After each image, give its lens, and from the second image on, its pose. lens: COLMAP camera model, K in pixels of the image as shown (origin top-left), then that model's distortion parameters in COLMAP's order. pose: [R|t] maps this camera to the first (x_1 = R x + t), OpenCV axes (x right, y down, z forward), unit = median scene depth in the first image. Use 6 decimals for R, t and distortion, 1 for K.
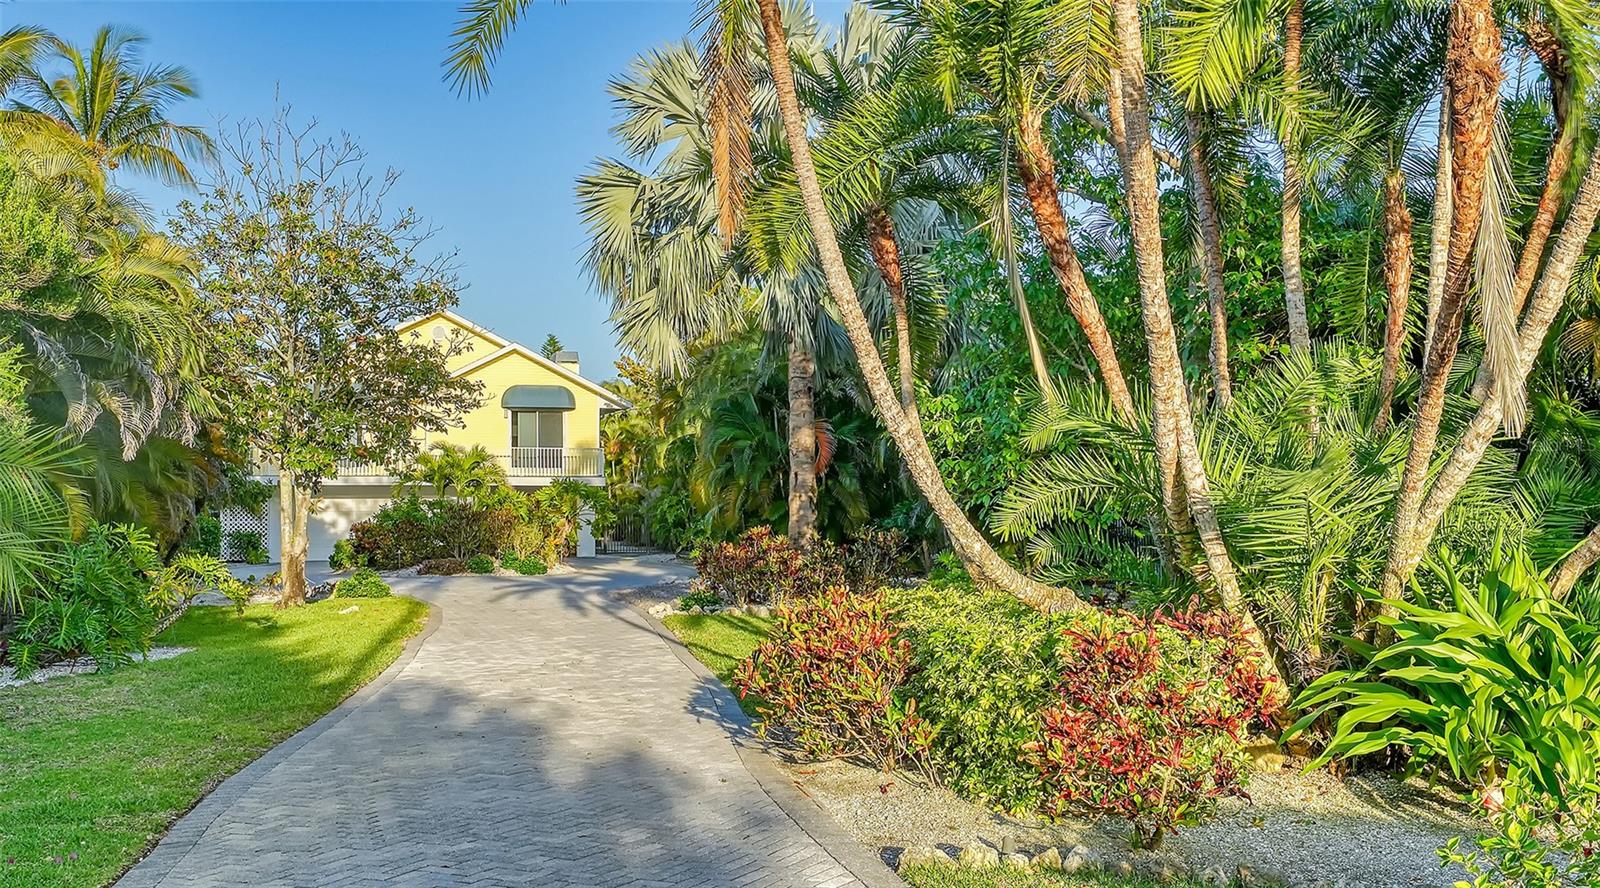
lens RADIAL K [[1574.9, 0, 800.0], [0, 1574.9, 444.0], [0, 0, 1]] dist [0.002775, -0.016375]
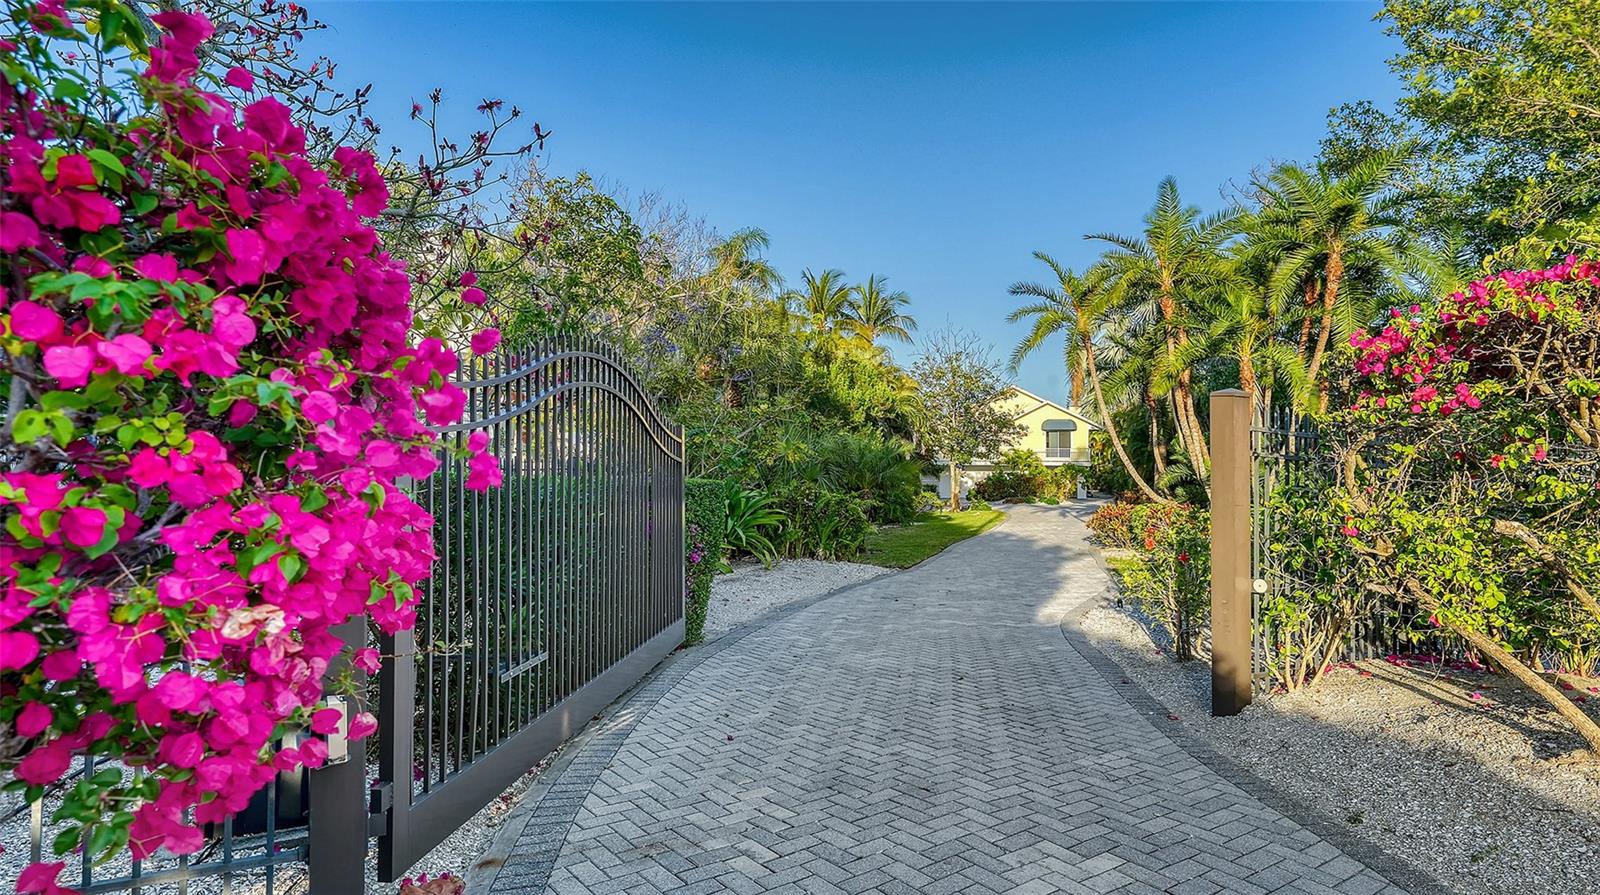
lens RADIAL K [[849.5, 0, 800.0], [0, 849.5, 447.5], [0, 0, 1]] dist [0.059311, 0.000067]
pose [[0.889898, -0.005423, -0.456127, 0.190605], [0.009523, 0.999932, 0.006689, -0.035694], [0.456060, -0.010296, 0.889890, -0.751004]]
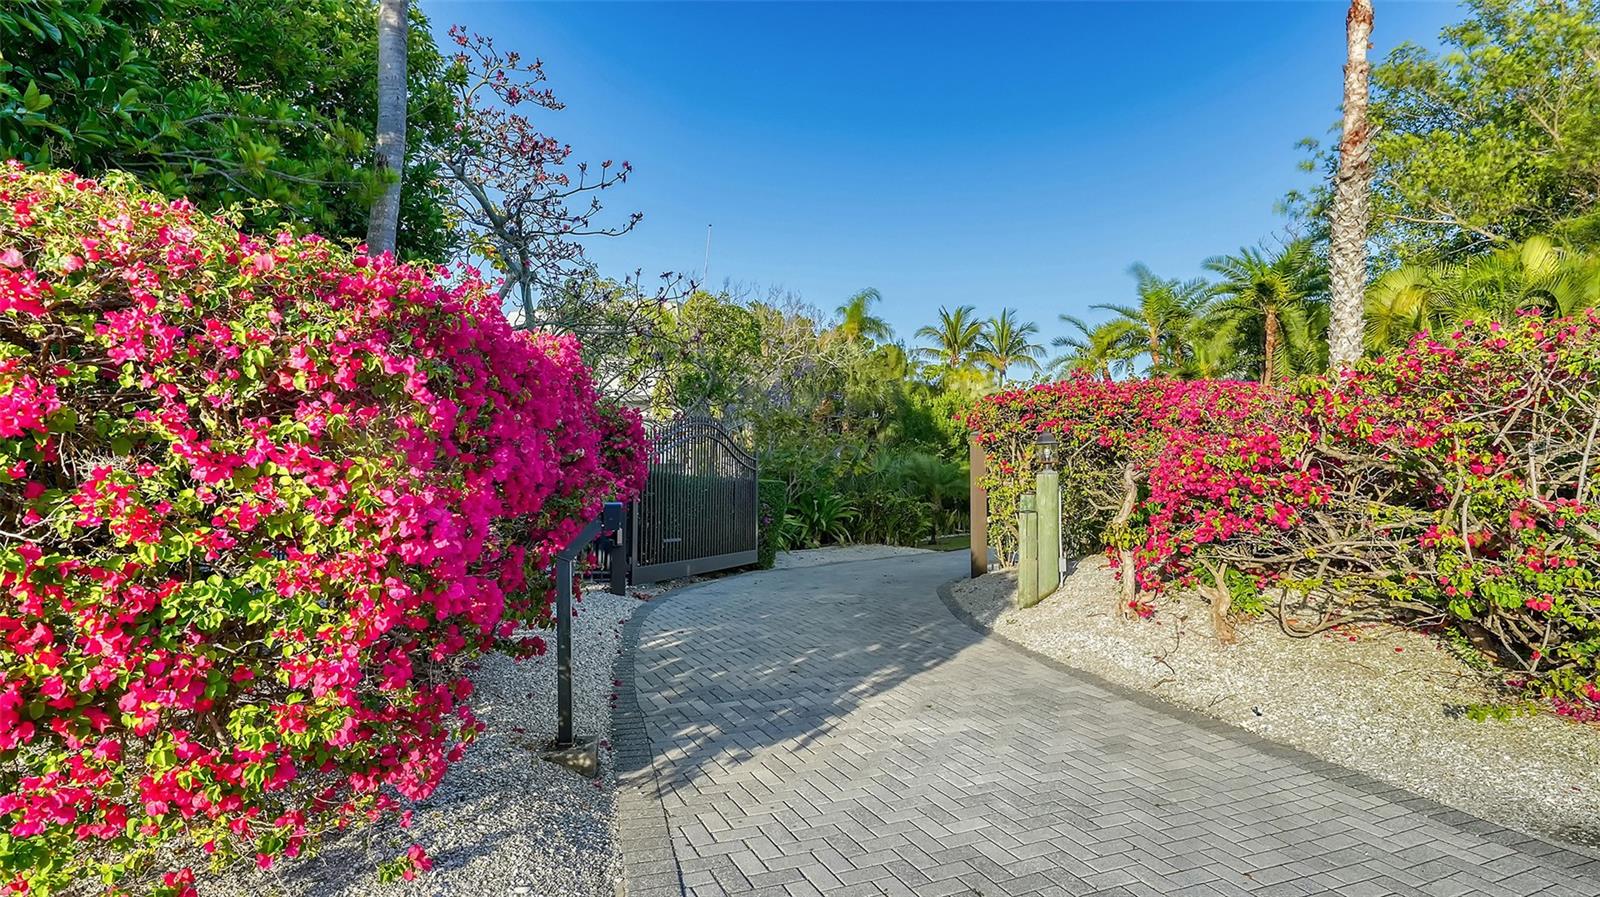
lens RADIAL K [[849.5, 0, 800.0], [0, 849.5, 448.5], [0, 0, 1]] dist [0.059311, 0.000067]
pose [[0.782567, -0.030717, -0.621808, 0.559257], [0.020596, 0.999513, -0.023454, -0.025785], [0.622226, 0.005548, 0.782818, -1.082935]]
